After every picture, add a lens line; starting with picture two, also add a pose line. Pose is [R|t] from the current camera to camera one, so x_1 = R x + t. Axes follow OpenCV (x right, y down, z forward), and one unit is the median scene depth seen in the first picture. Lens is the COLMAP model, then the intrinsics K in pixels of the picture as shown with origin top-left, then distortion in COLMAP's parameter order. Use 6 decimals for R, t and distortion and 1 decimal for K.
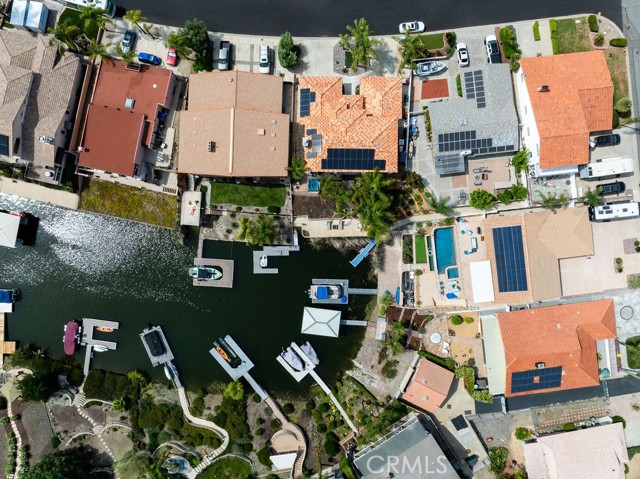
lens RADIAL K [[452.3, 0, 320.0], [0, 452.3, 239.5], [0, 0, 1]] dist [-0.036973, 0.001522]
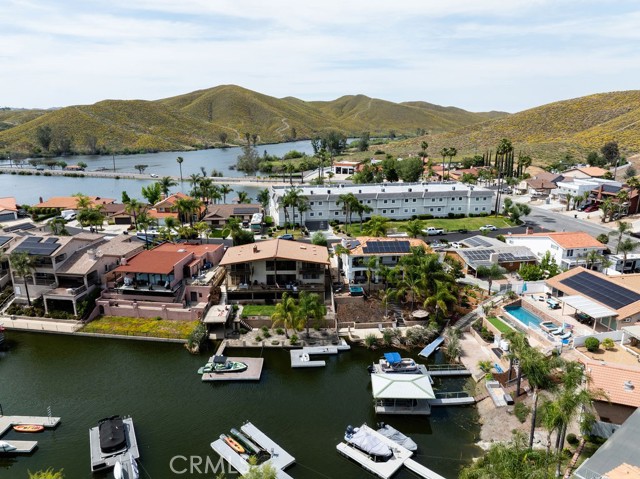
lens RADIAL K [[452.3, 0, 320.0], [0, 452.3, 239.5], [0, 0, 1]] dist [-0.036973, 0.001522]
pose [[0.996657, -0.017584, 0.079790, -0.154841], [0.081701, 0.223425, -0.971291, 0.724970], [-0.000748, 0.974563, 0.224114, 0.646438]]
